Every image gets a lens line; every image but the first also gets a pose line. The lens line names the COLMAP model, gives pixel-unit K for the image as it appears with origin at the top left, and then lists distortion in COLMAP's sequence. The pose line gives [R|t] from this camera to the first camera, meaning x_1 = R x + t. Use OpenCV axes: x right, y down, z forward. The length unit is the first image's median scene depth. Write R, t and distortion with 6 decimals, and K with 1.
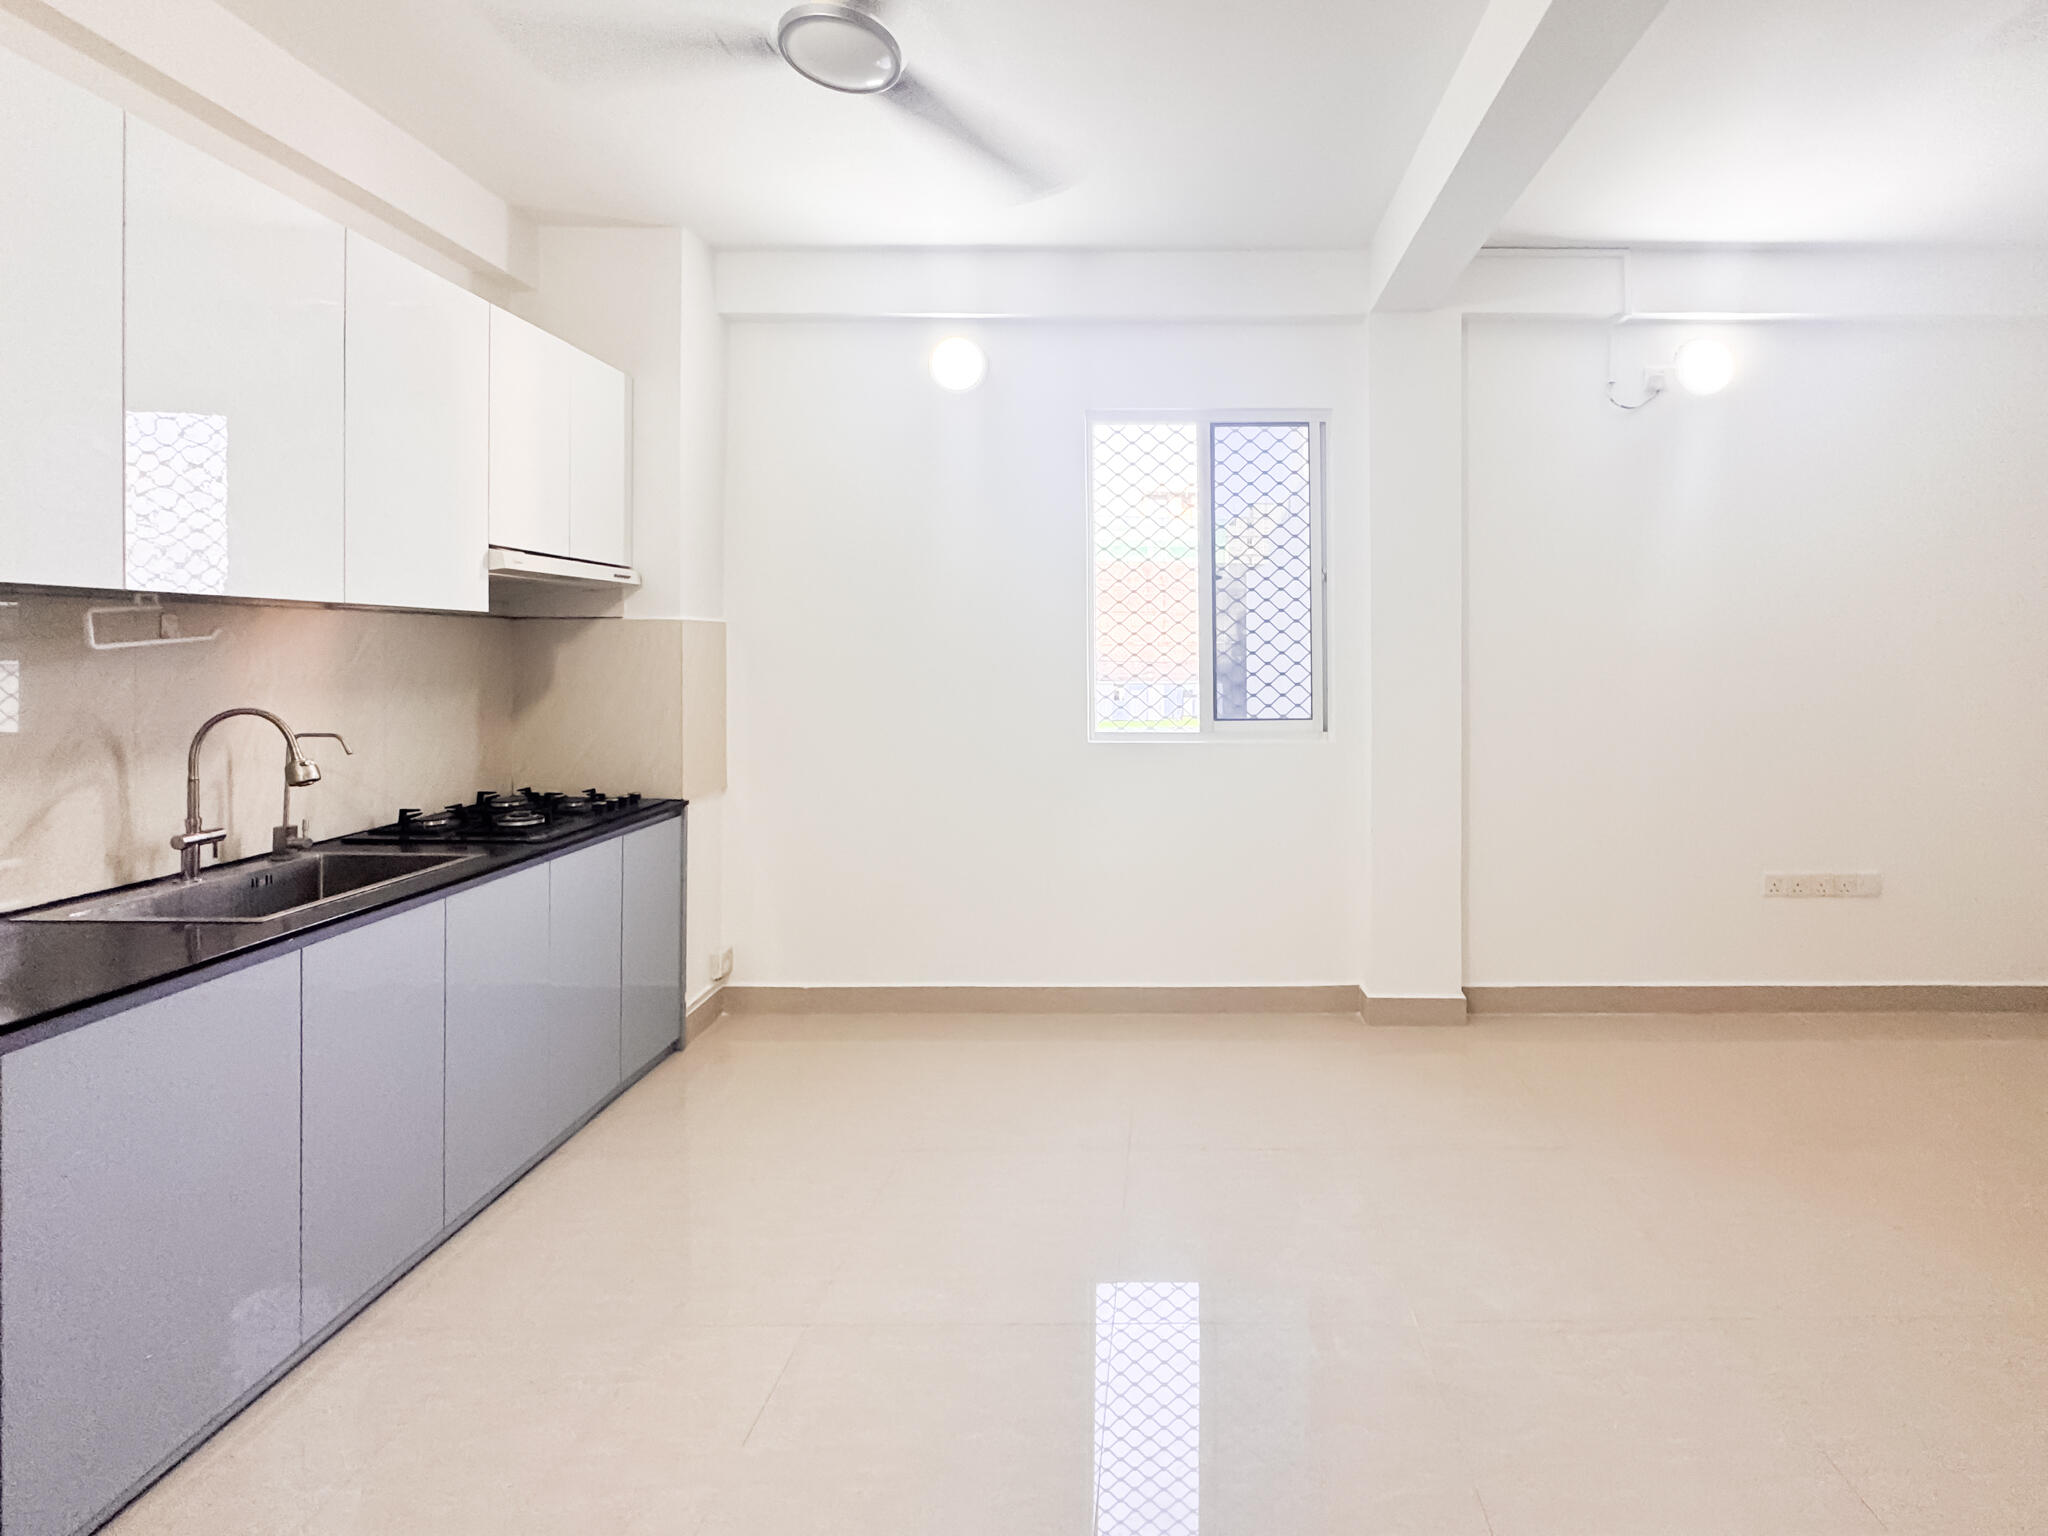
lens RADIAL K [[859.5, 0, 1158.6], [0, 859.5, 649.5], [0, 0, 1]] dist [-0.002089, -0.000344]
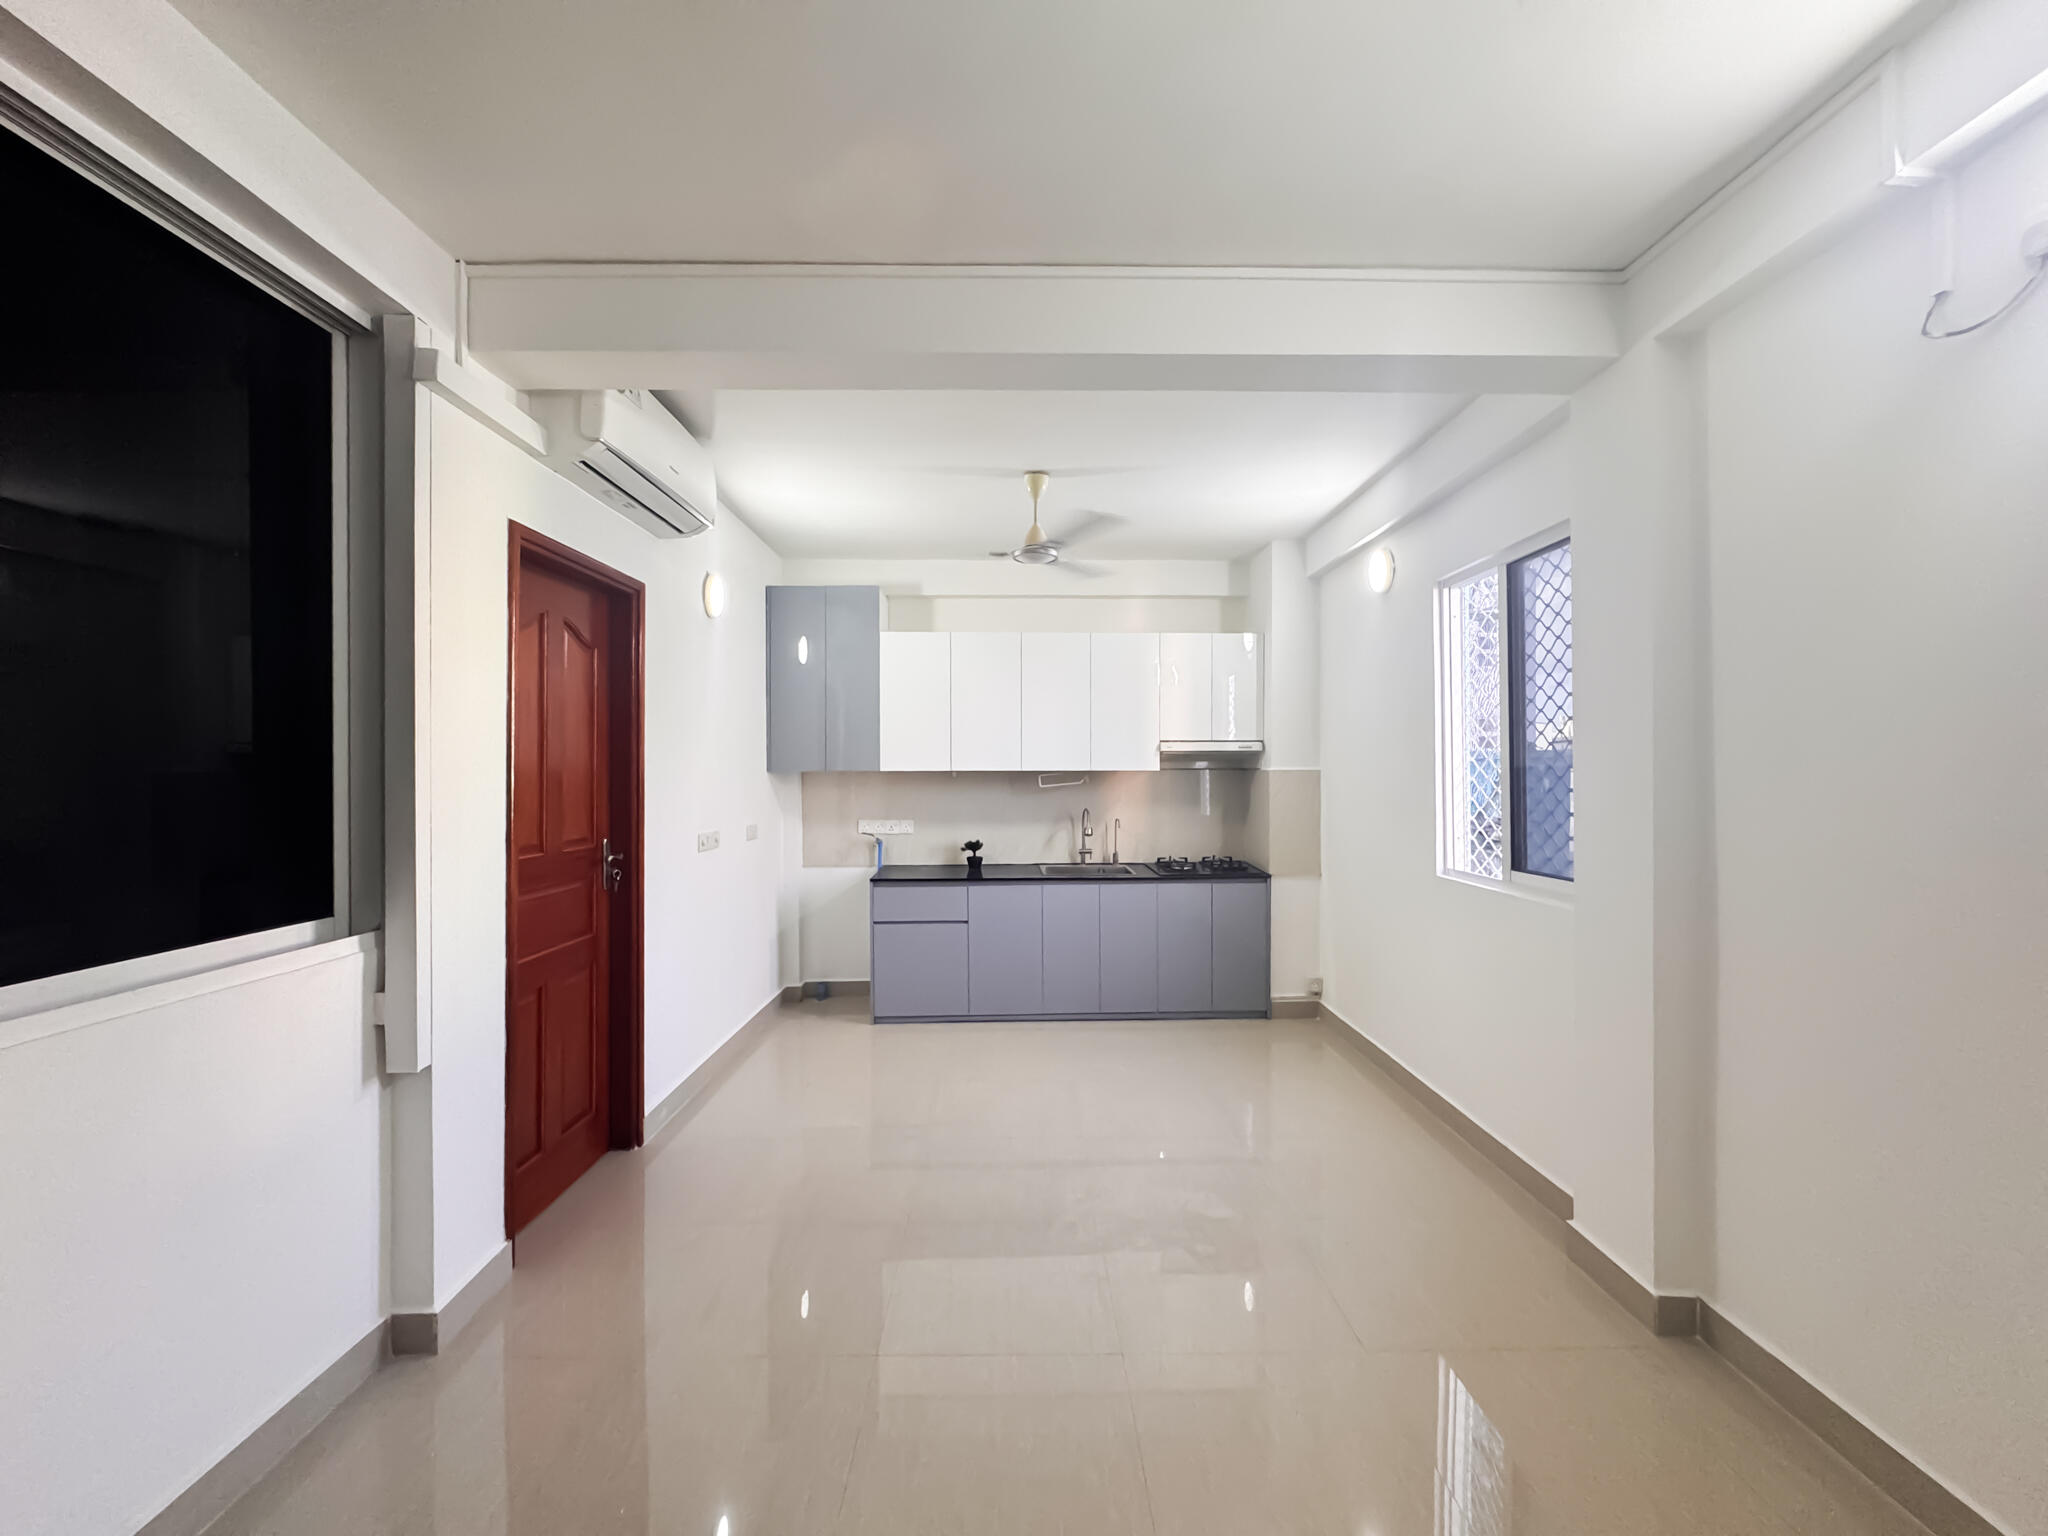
lens RADIAL K [[838.8, 0, 1024.0], [0, 838.8, 768.0], [0, 0, 1]] dist [-0.002254, -0.000300]
pose [[0.025353, 0.000829, -0.999678, 1.113799], [0.009594, 0.999953, 0.001072, -0.044959], [0.999633, -0.009618, 0.025344, 0.466951]]
